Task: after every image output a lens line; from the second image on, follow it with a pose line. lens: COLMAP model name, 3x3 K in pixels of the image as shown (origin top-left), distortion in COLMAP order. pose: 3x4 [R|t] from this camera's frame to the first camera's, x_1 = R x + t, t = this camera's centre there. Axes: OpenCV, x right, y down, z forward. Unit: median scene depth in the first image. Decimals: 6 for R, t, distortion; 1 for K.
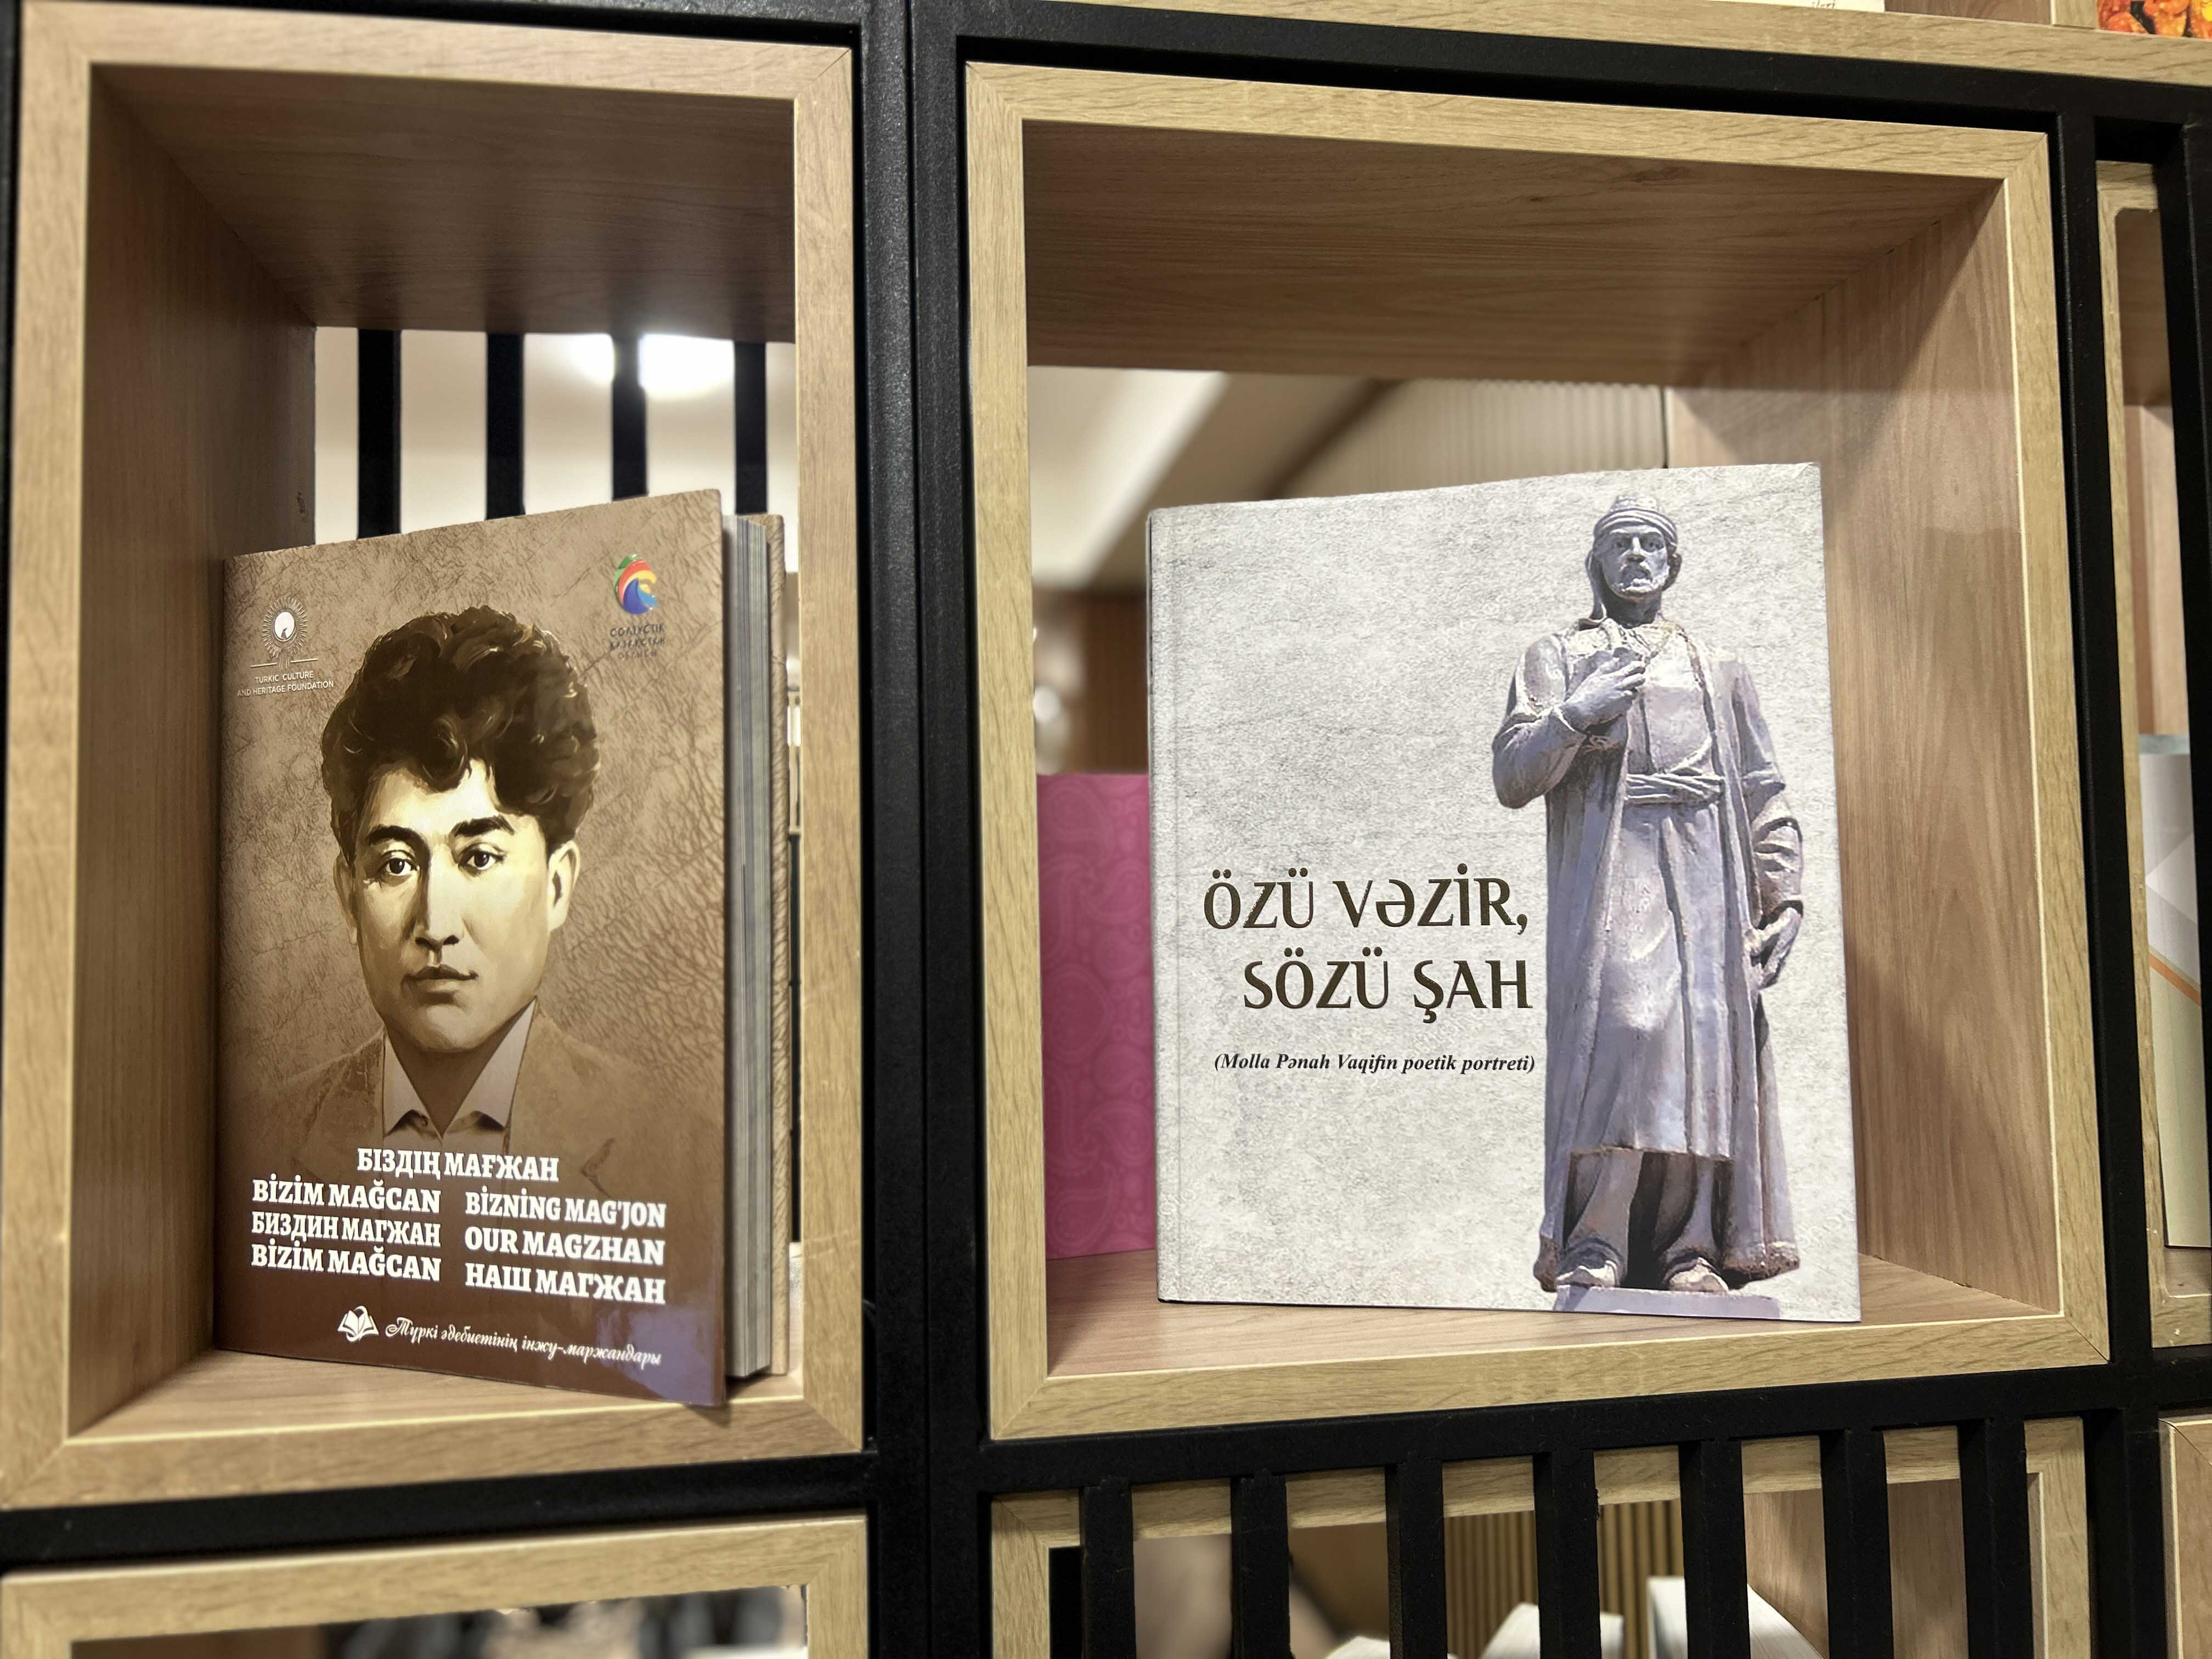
lens RADIAL K [[1668.9, 0, 1110.4], [0, 1668.9, 818.3], [0, 0, 1]] dist [0.026701, -0.033572]
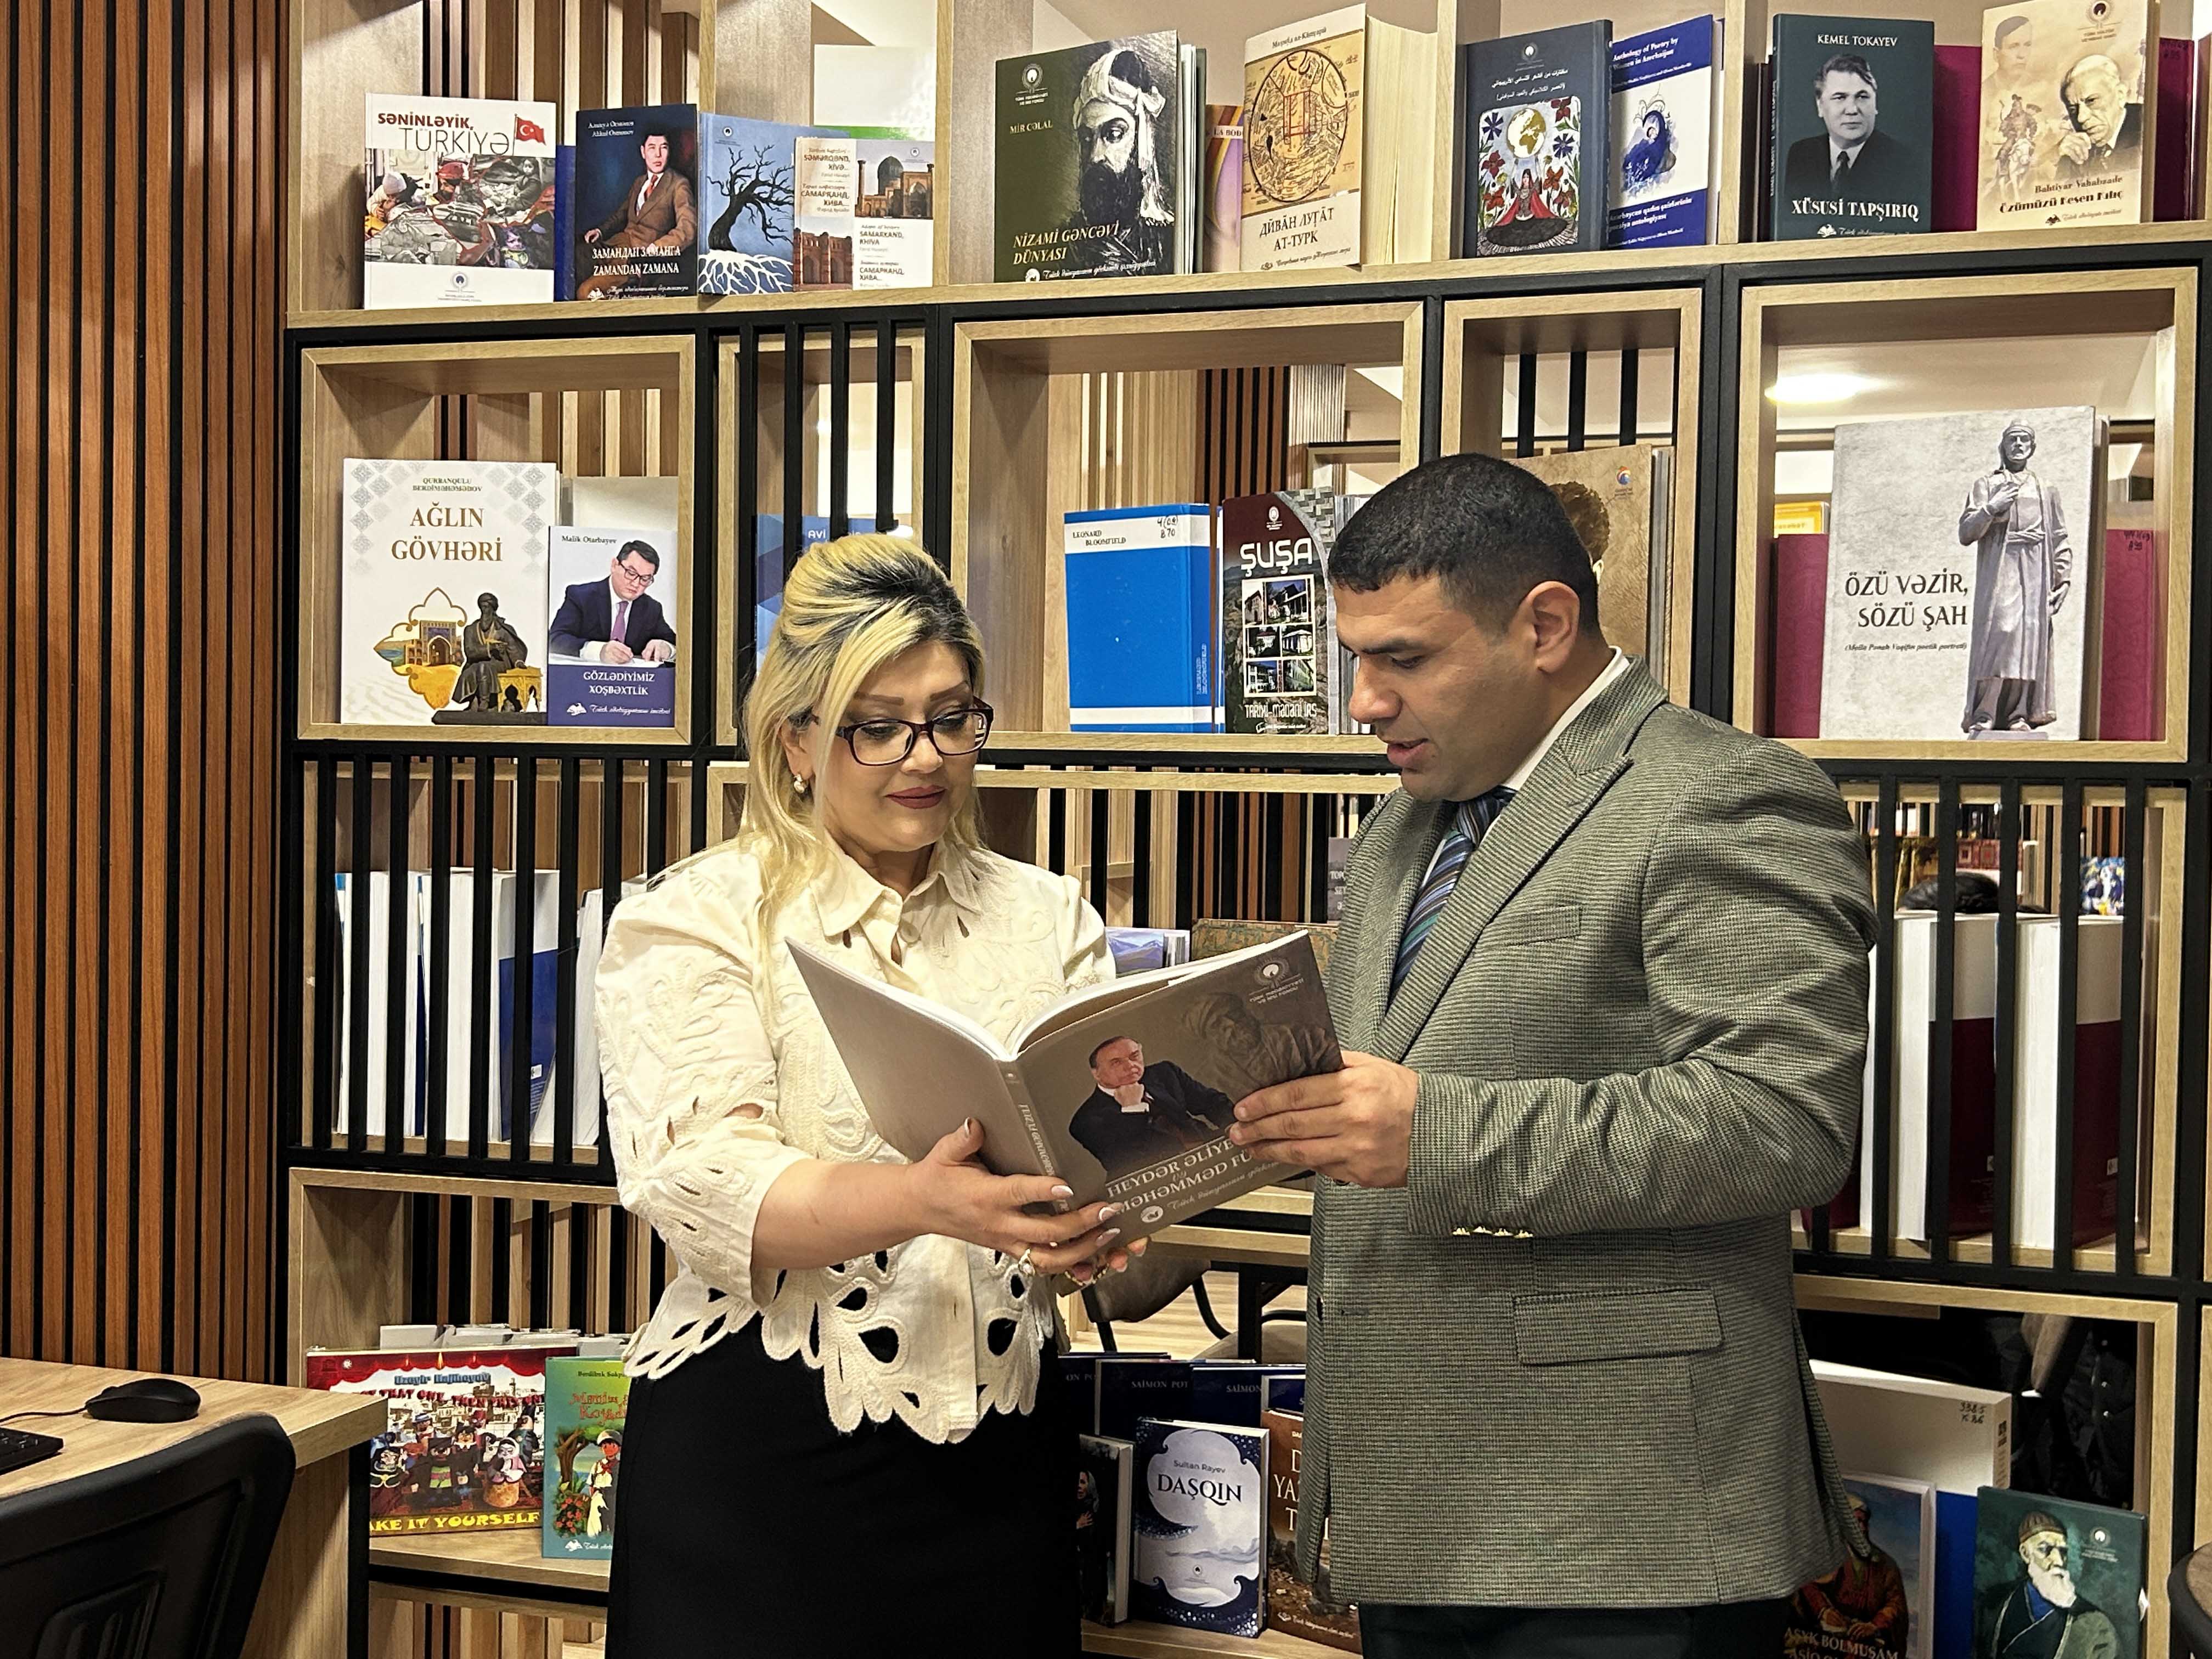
lens RADIAL K [[2606.7, 0, 1045.7], [0, 2606.7, 845.8], [0, 0, 1]] dist [0.065987, 0.000000]
pose [[0.873118, 0.047173, -0.485221, 1.072378], [-0.000658, 0.995420, 0.095591, 0.072529], [0.487509, -0.083143, 0.869150, -3.485362]]
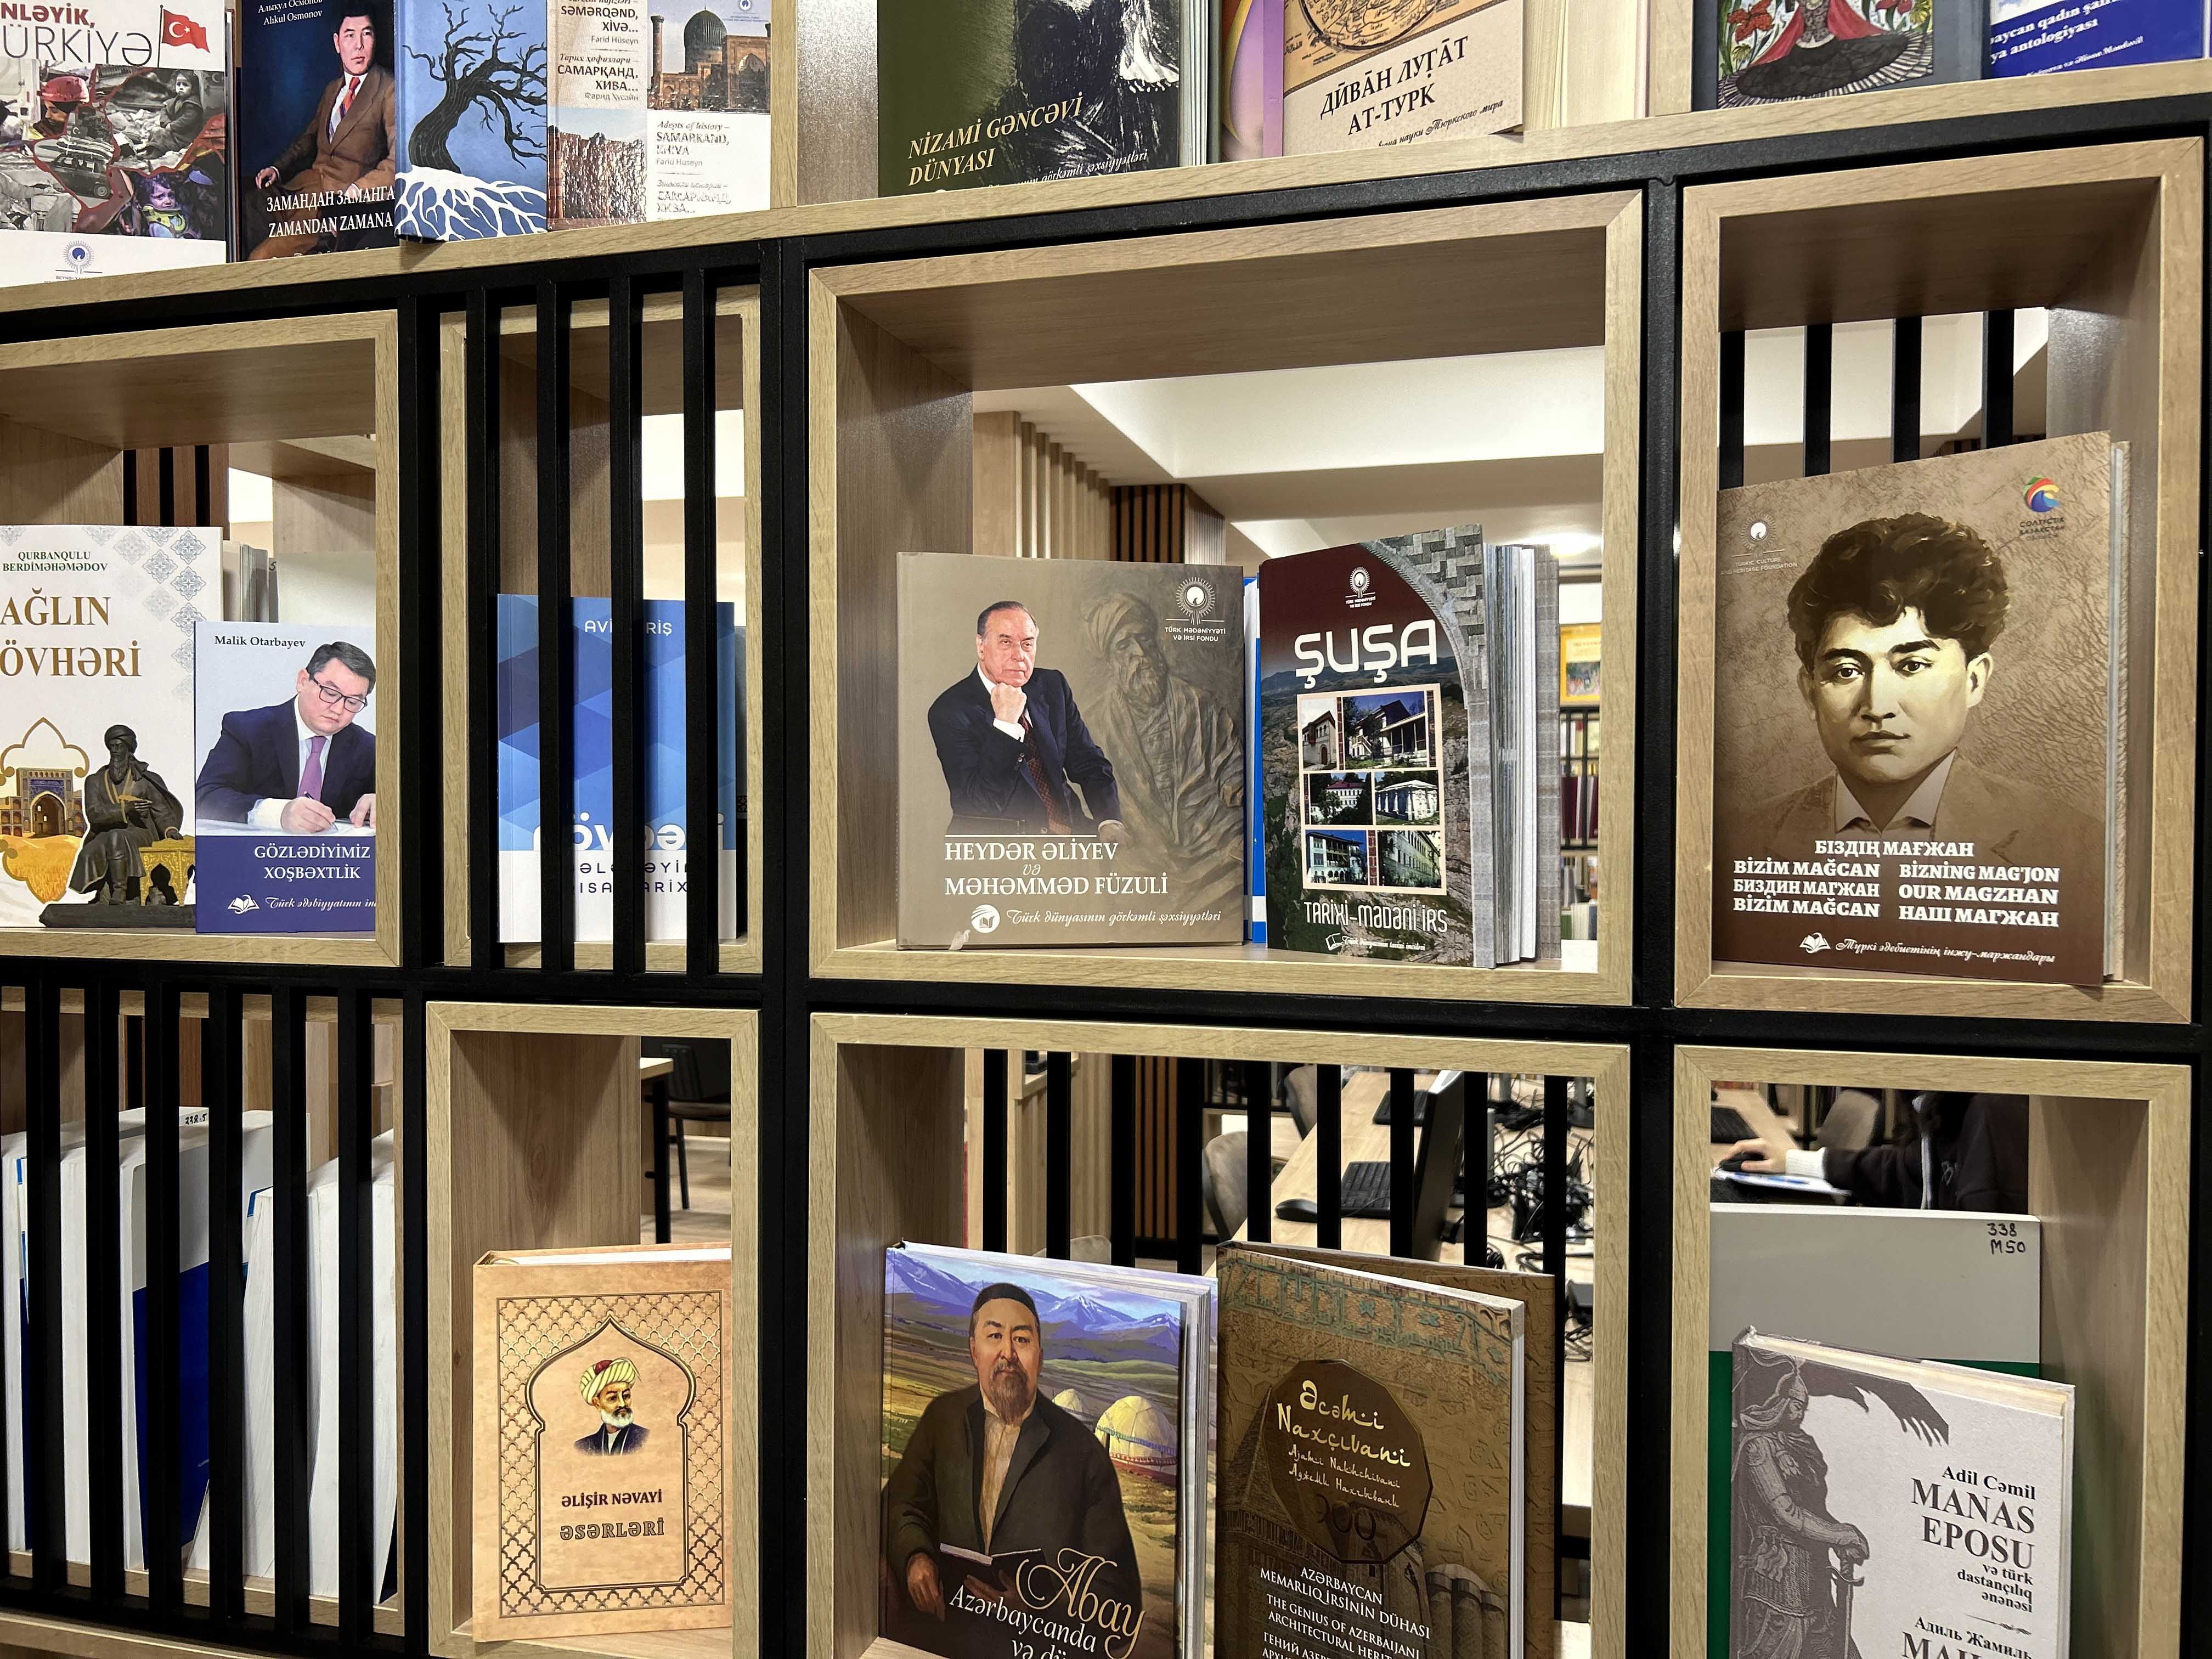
lens RADIAL K [[1668.9, 0, 1111.5], [0, 1668.9, 827.4], [0, 0, 1]] dist [0.026701, -0.033572]
pose [[0.904400, 0.023566, -0.426035, -0.373281], [0.008784, 0.997234, 0.073808, 0.052789], [0.426596, -0.070494, 0.901691, -0.832002]]
